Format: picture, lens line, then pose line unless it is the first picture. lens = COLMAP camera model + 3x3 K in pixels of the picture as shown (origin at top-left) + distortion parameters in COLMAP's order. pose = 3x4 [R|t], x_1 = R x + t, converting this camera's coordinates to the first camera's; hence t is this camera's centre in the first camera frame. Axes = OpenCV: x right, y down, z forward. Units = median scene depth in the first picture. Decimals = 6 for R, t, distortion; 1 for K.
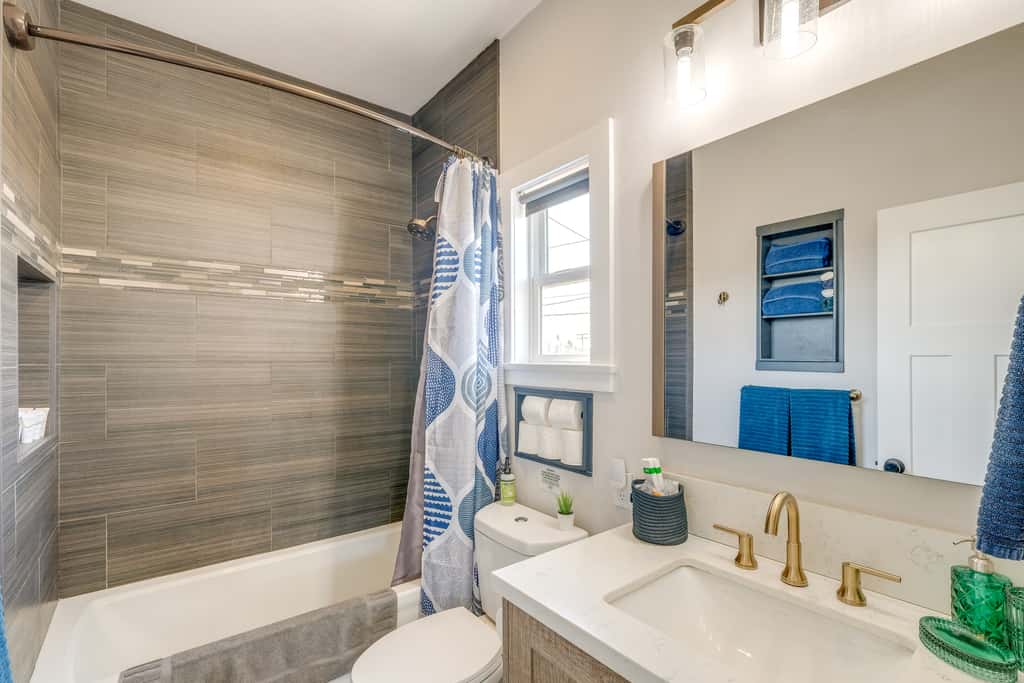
lens RADIAL K [[472.8, 0, 509.5], [0, 472.8, 357.4], [0, 0, 1]] dist [-0.000492, -0.000071]
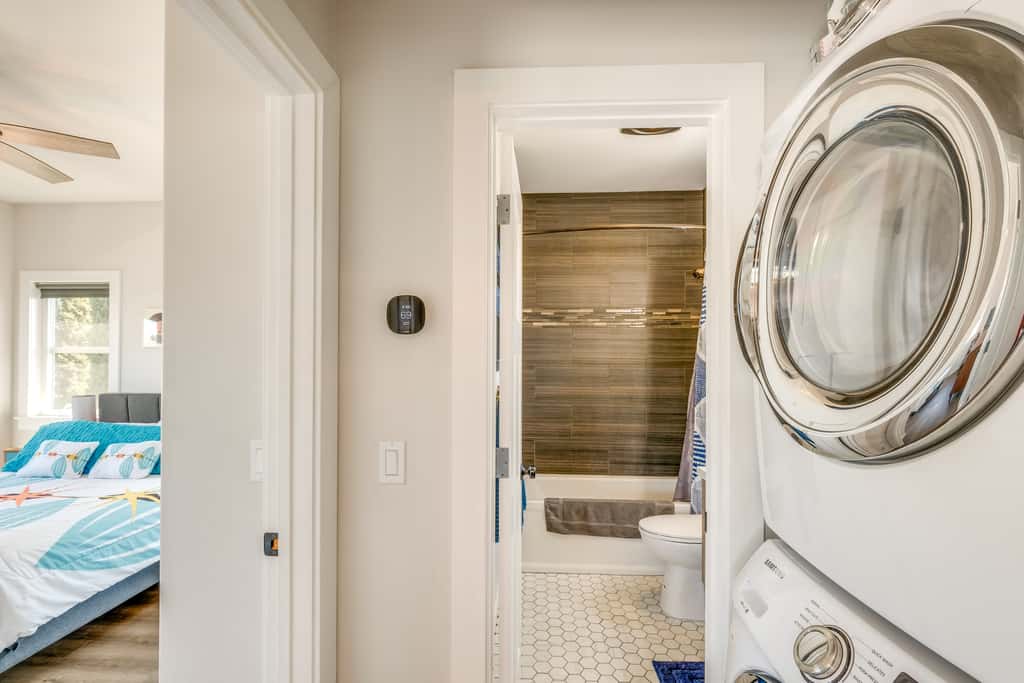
lens RADIAL K [[456.9, 0, 509.3], [0, 456.9, 360.9], [0, 0, 1]] dist [-0.001630, -0.000070]
pose [[0.756441, 0.001823, -0.654059, 0.301496], [-0.005673, 0.999977, -0.003774, 0.006187], [0.654037, 0.006565, 0.756434, -0.483288]]
